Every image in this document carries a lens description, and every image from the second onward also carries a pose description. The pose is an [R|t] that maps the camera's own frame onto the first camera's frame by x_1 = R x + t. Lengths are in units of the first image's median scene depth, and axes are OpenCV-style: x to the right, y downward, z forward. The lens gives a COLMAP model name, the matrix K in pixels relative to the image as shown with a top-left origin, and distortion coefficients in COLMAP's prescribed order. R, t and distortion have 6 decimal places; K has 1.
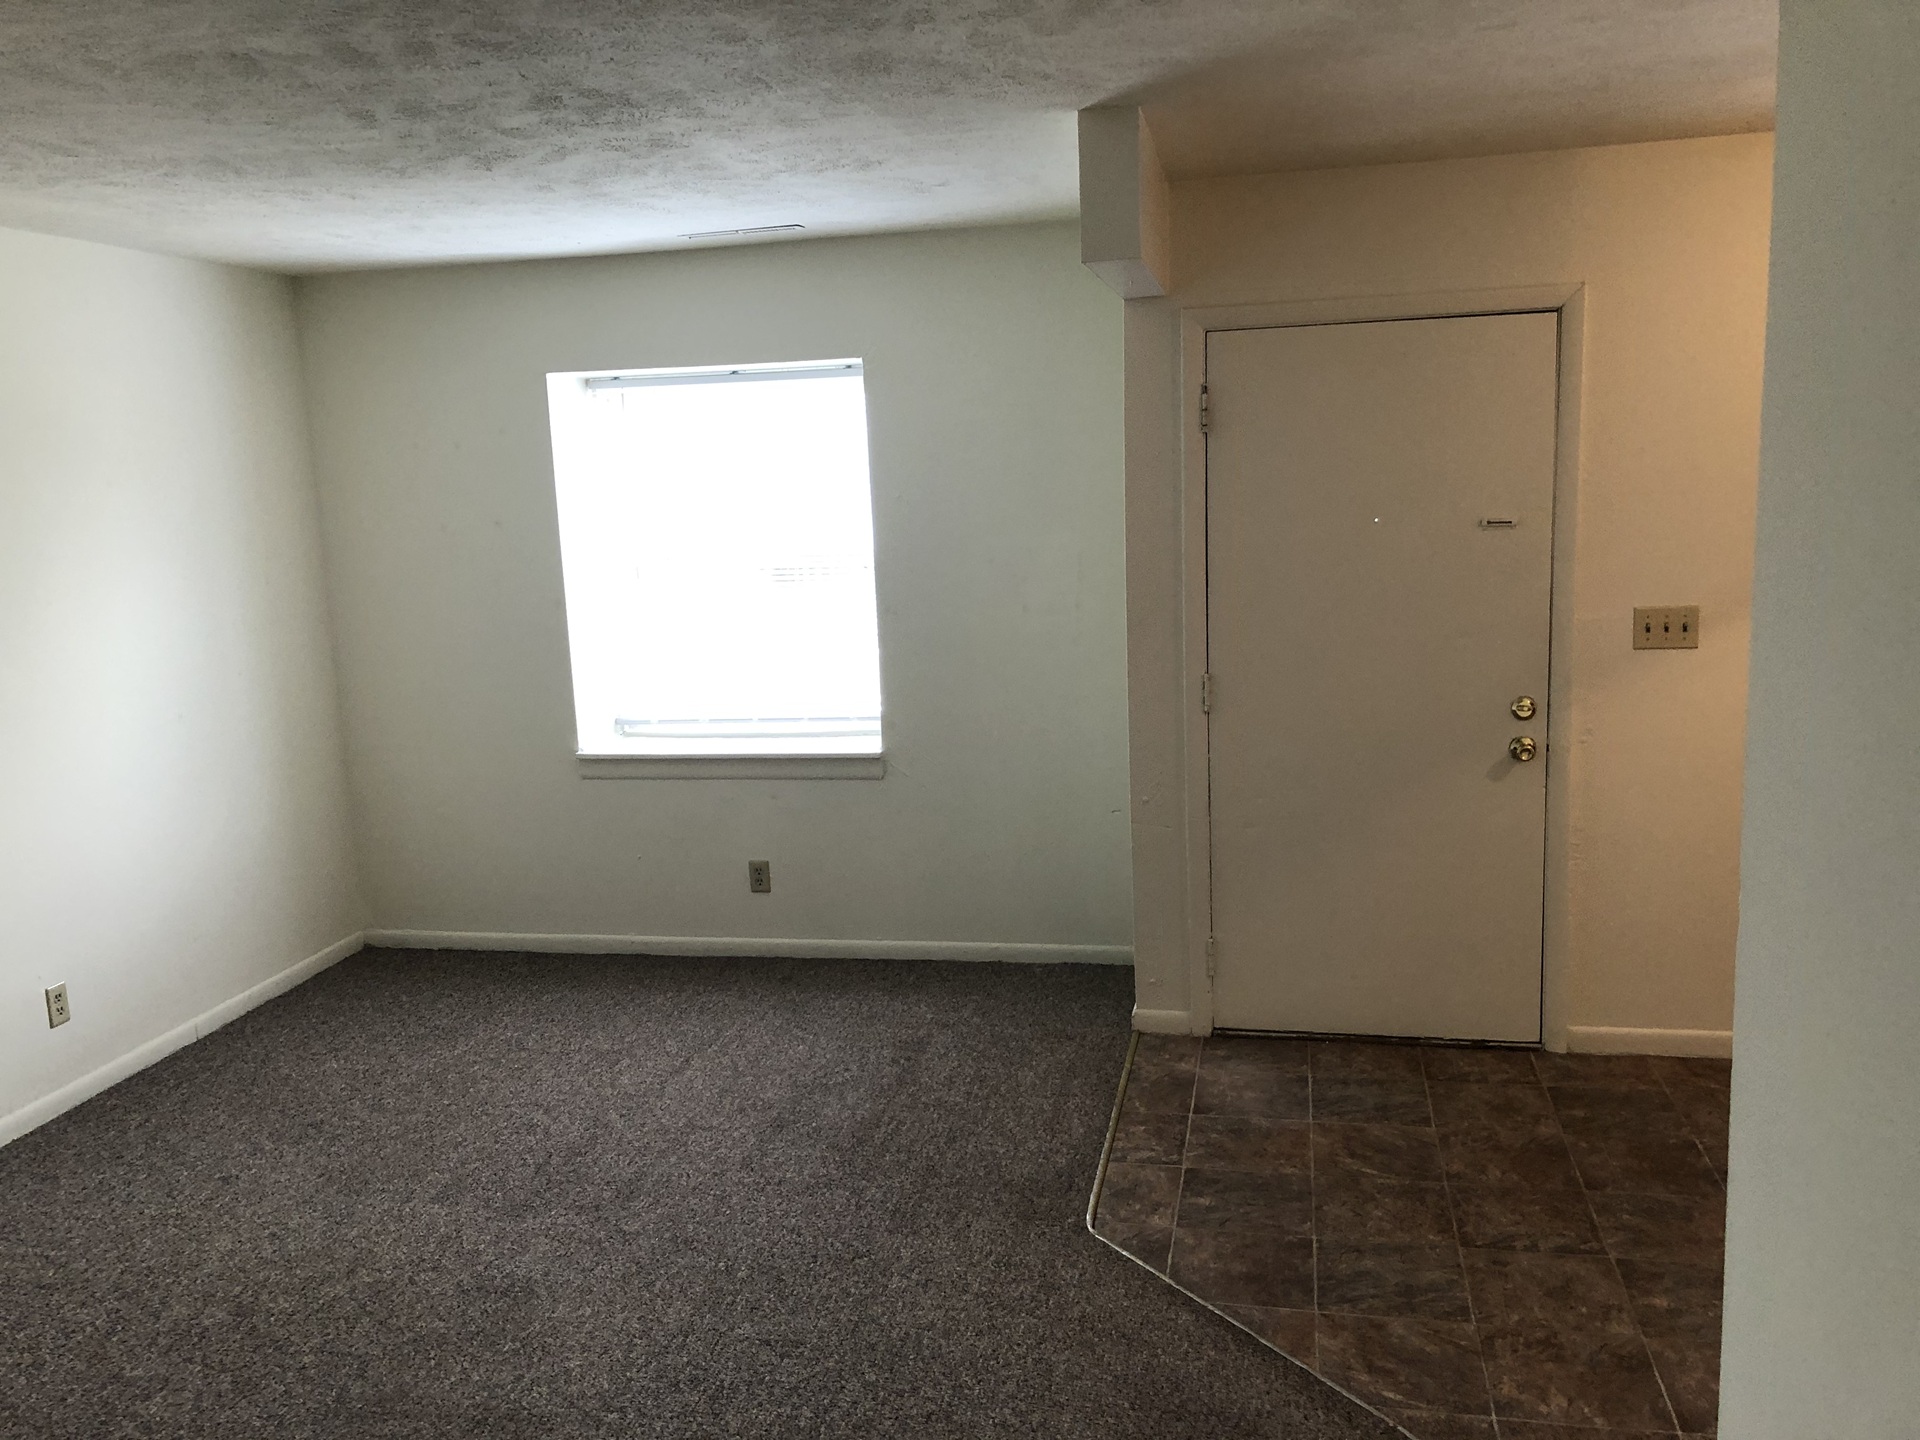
lens RADIAL K [[1608.2, 0, 940.9], [0, 1608.2, 717.1], [0, 0, 1]] dist [0.046889, 0.006536]
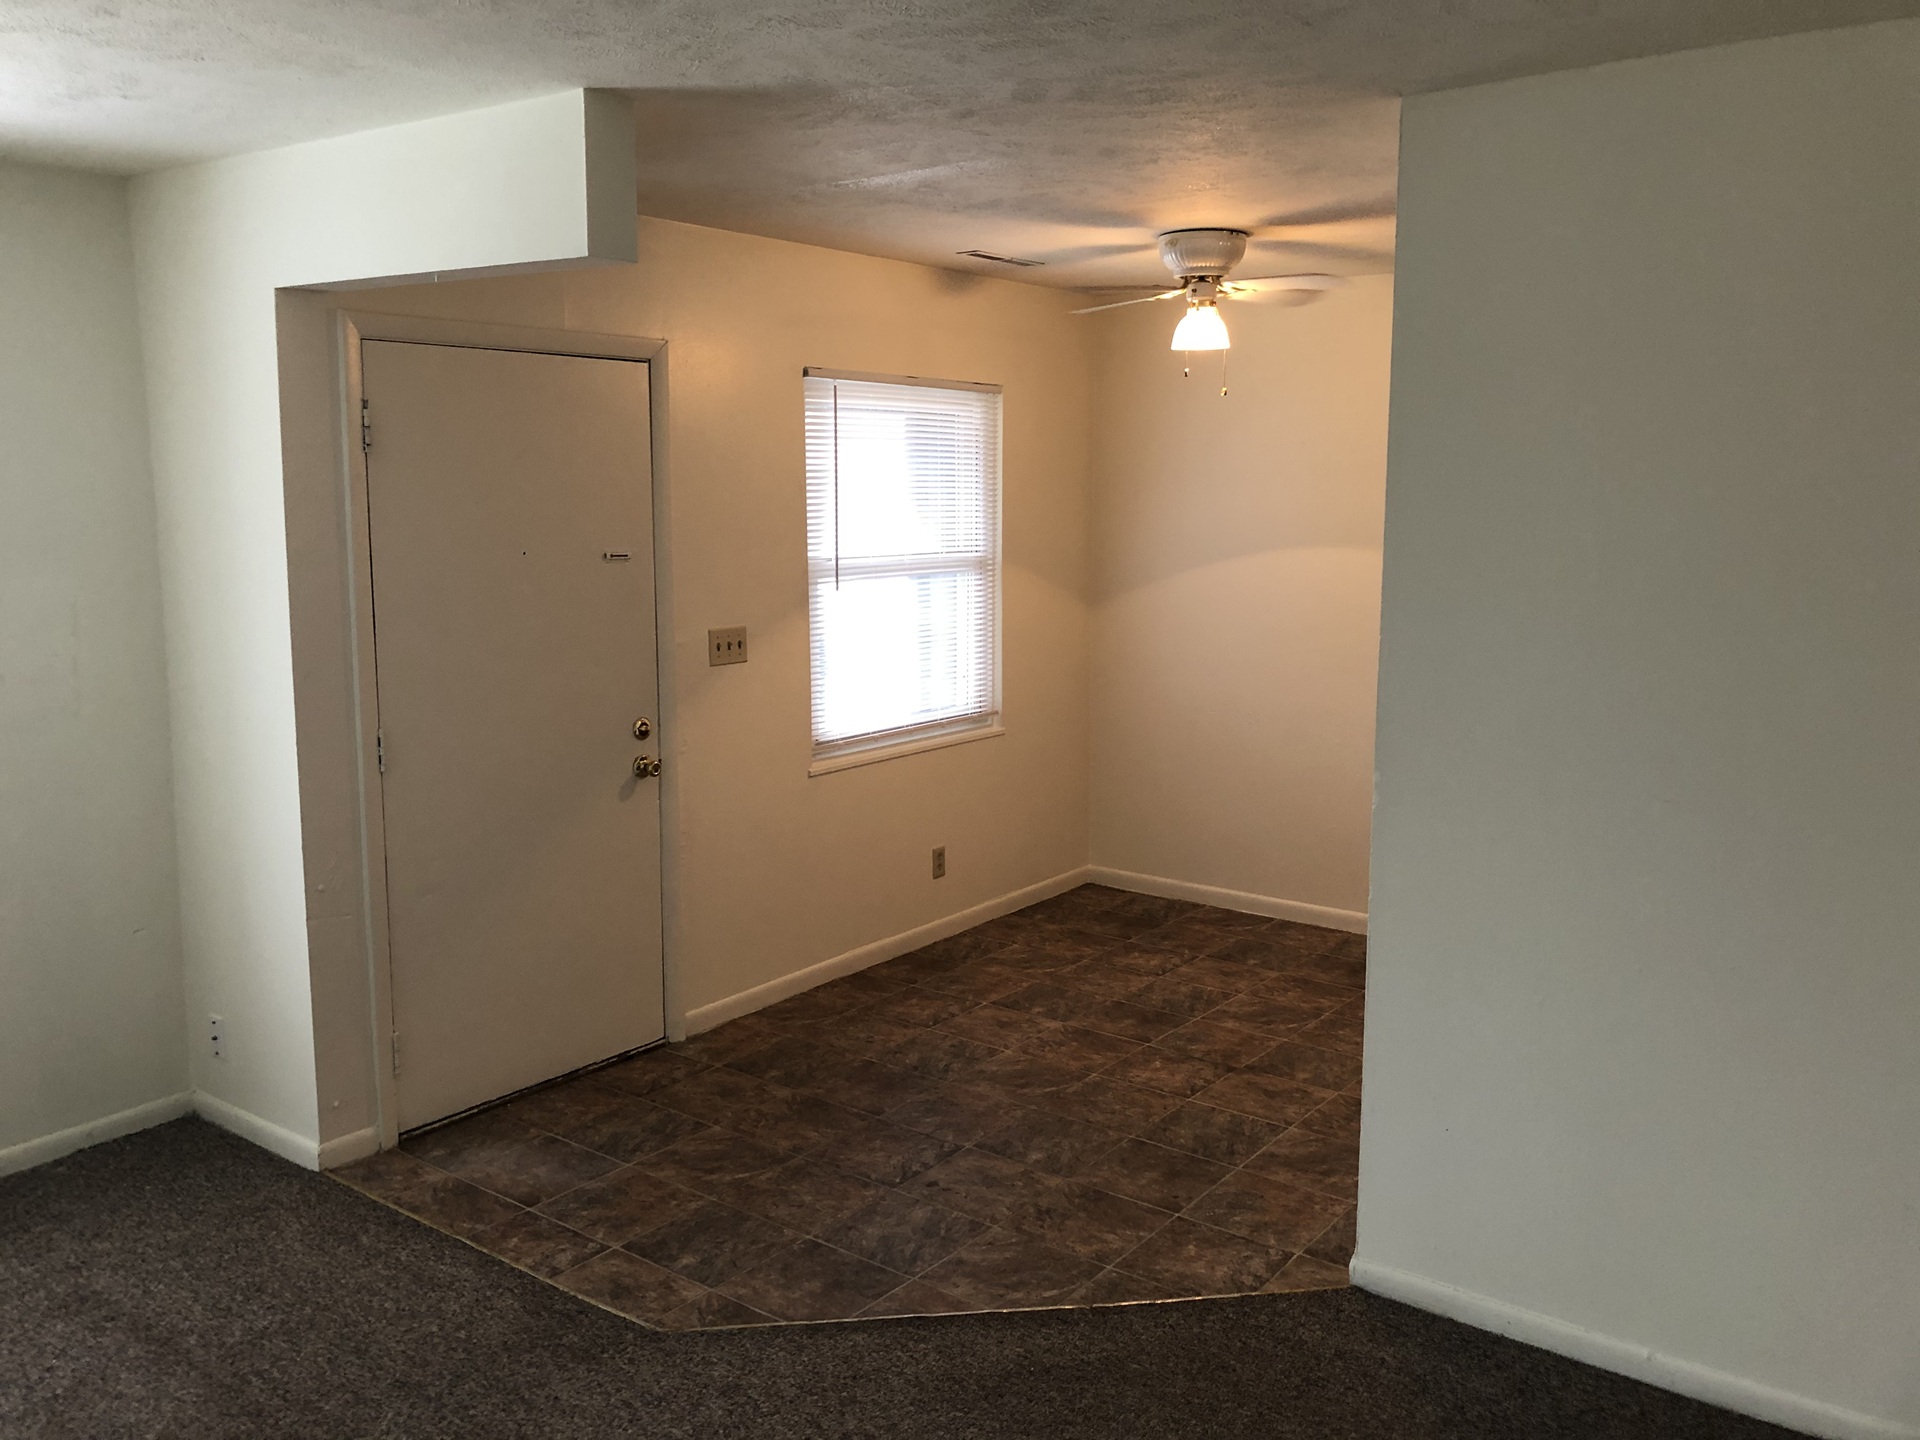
lens RADIAL K [[1608.2, 0, 940.9], [0, 1608.2, 717.1], [0, 0, 1]] dist [0.046889, 0.006536]
pose [[0.430092, -0.095152, 0.897756, -0.532858], [0.130018, 0.990592, 0.042703, -0.034536], [-0.893373, 0.098358, 0.438417, 0.372060]]
